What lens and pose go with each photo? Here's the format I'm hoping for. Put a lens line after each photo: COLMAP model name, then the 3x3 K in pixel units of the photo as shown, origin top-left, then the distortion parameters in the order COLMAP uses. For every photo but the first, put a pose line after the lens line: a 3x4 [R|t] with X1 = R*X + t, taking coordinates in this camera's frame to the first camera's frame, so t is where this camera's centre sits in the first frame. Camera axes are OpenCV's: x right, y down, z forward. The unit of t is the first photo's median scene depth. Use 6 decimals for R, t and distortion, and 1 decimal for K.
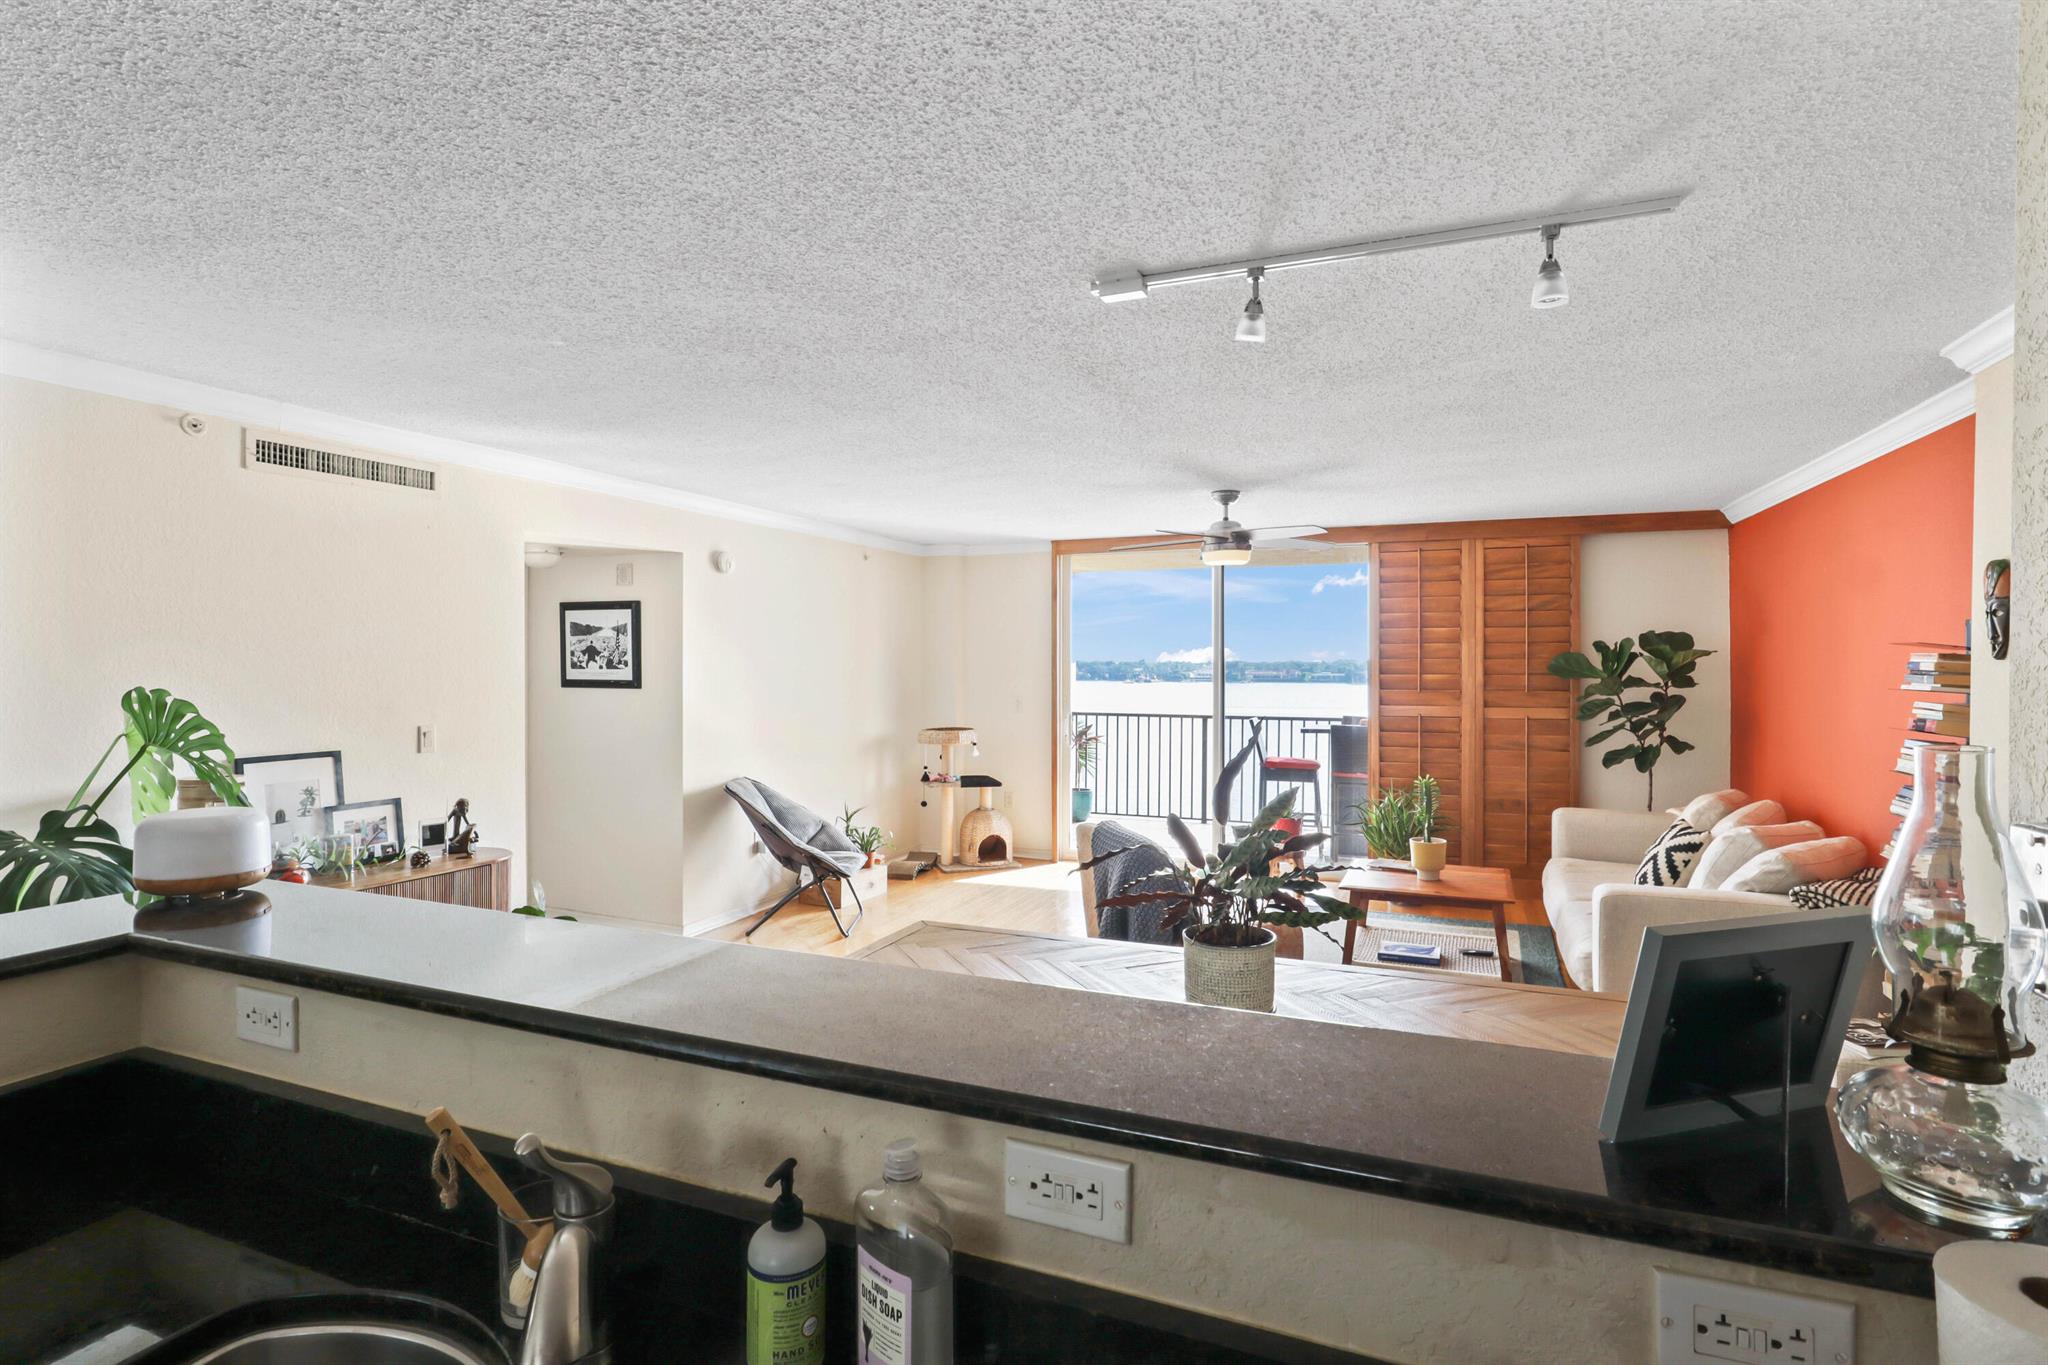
lens RADIAL K [[1023.9, 0, 1053.3], [0, 1023.9, 671.4], [0, 0, 1]] dist [0.000769, 0.001150]
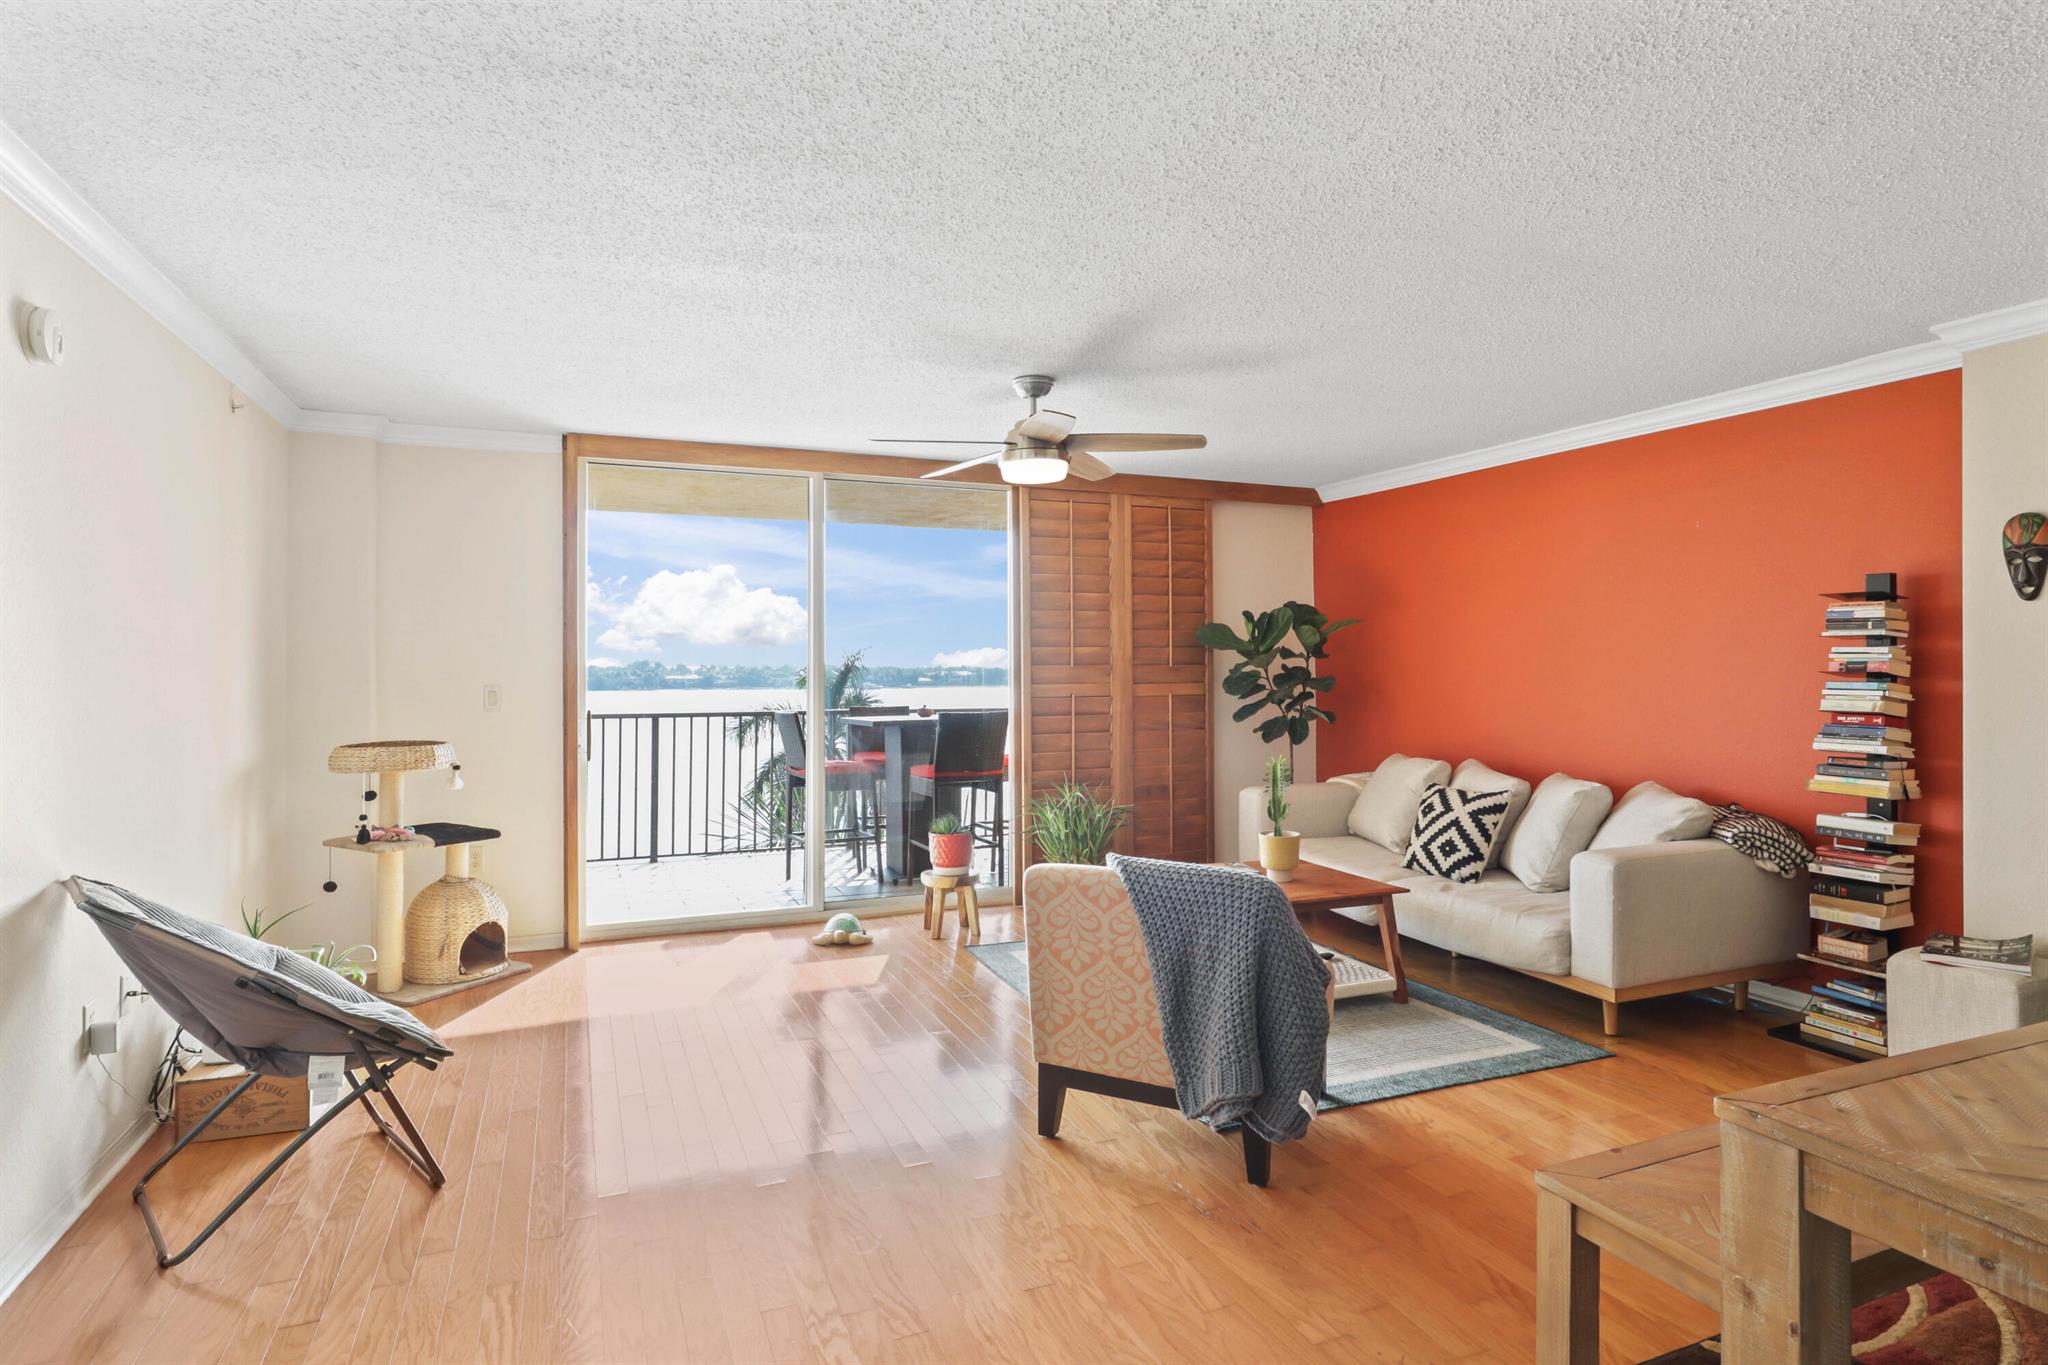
lens RADIAL K [[1088.4, 0, 1035.3], [0, 1088.4, 668.6], [0, 0, 1]] dist [0.003464, 0.000654]
pose [[0.718476, -0.004966, 0.695534, -0.299106], [0.010664, 0.999936, -0.003876, 0.024209], [-0.695470, 0.010202, 0.718483, 0.380799]]
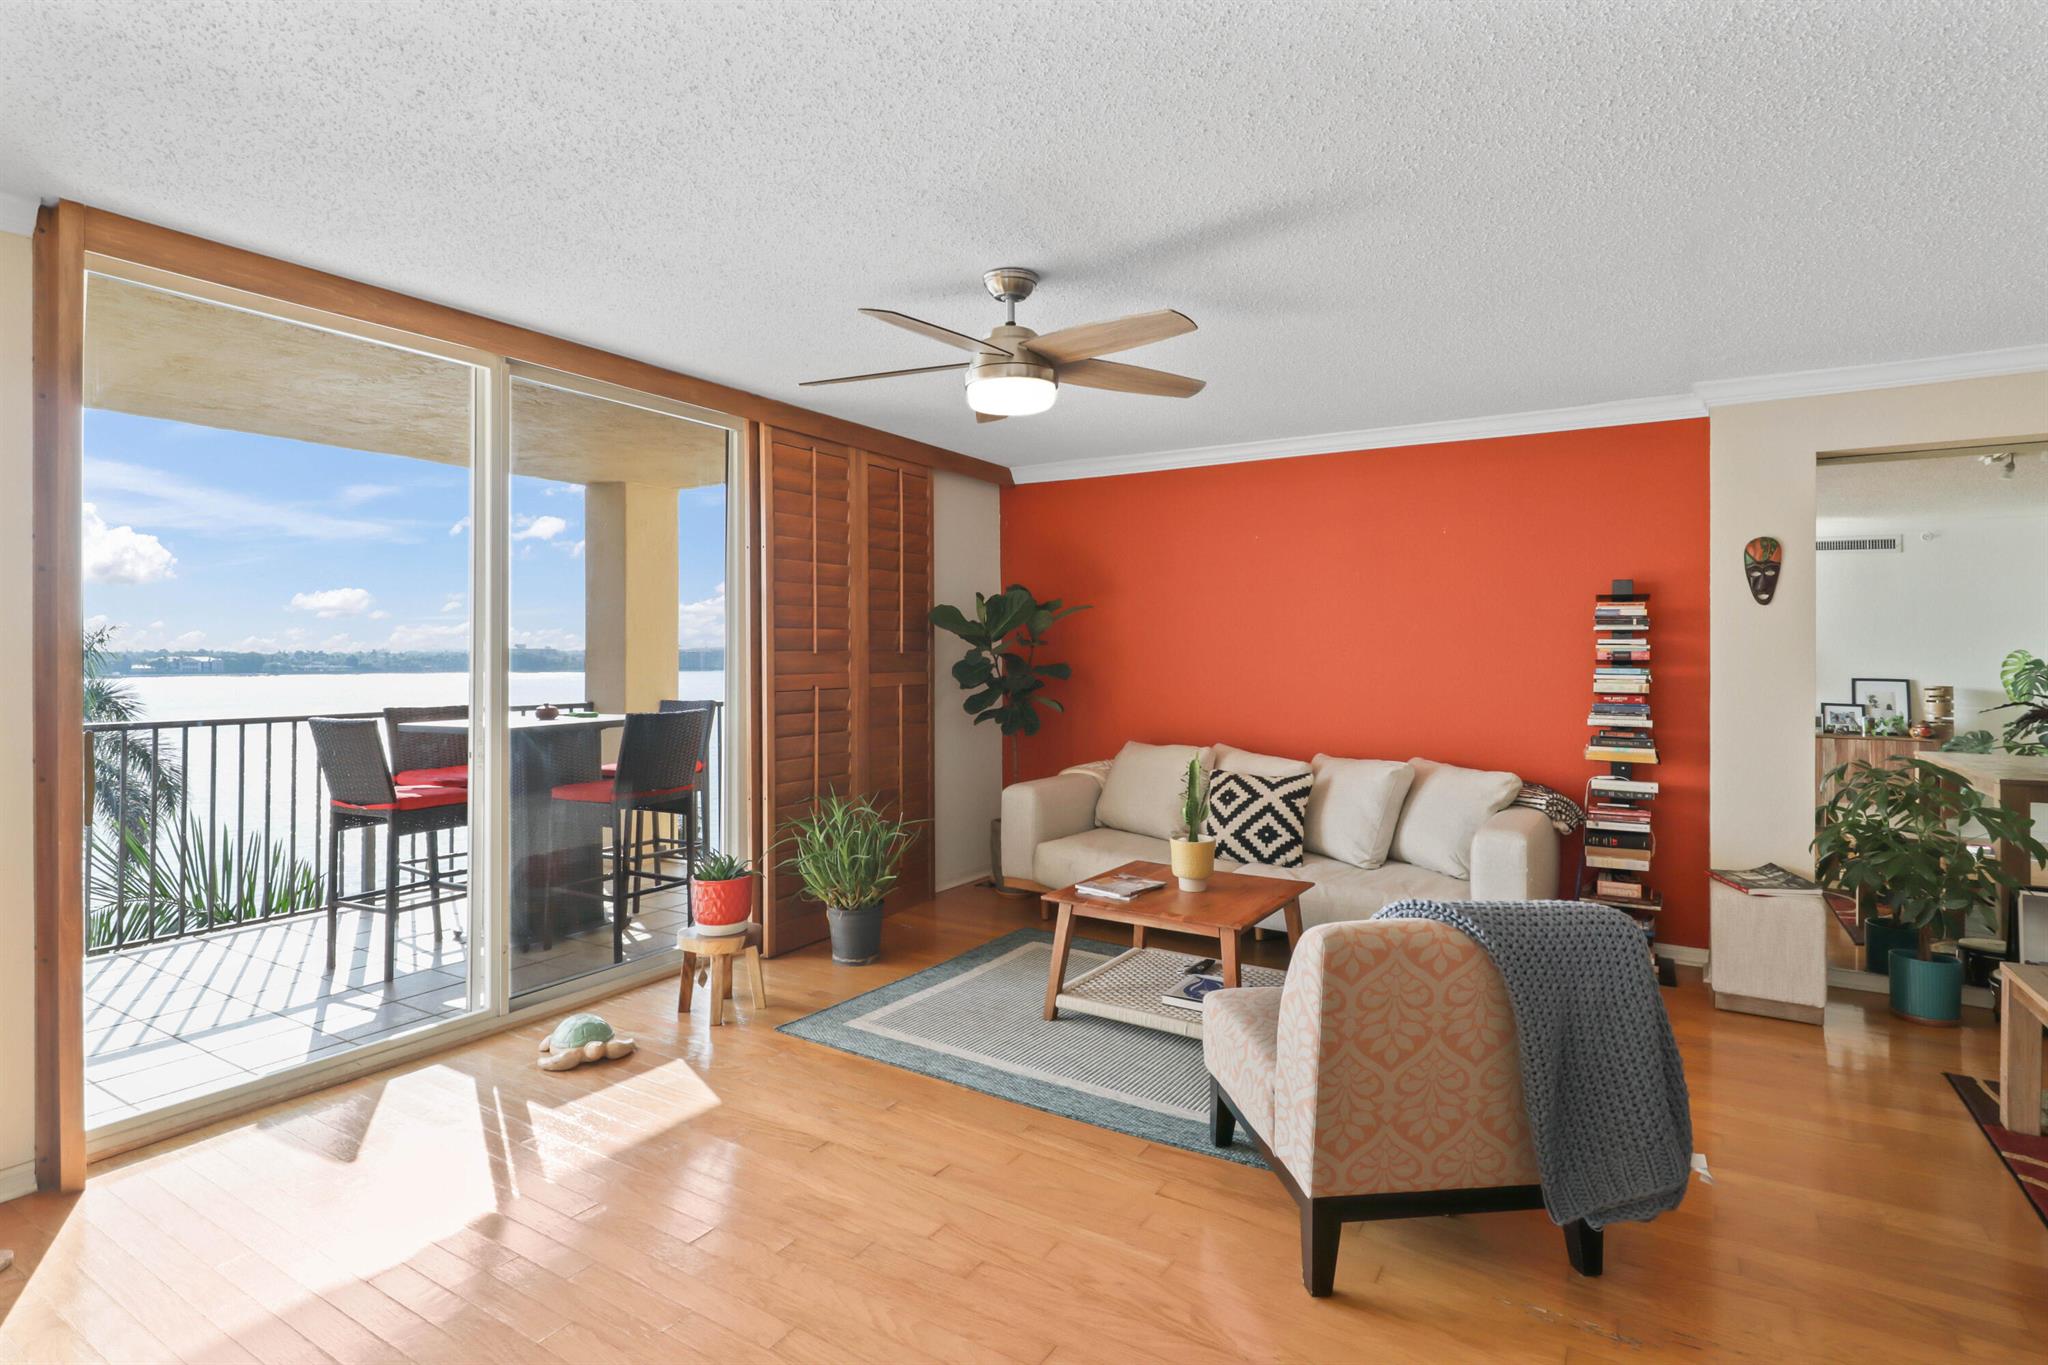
lens RADIAL K [[1023.9, 0, 1019.2], [0, 1023.9, 659.6], [0, 0, 1]] dist [0.000769, 0.001150]
pose [[0.192003, -0.008277, 0.981359, -0.303971], [0.008249, 0.999943, 0.006820, 0.020448], [-0.981360, 0.006786, 0.192060, 0.747641]]
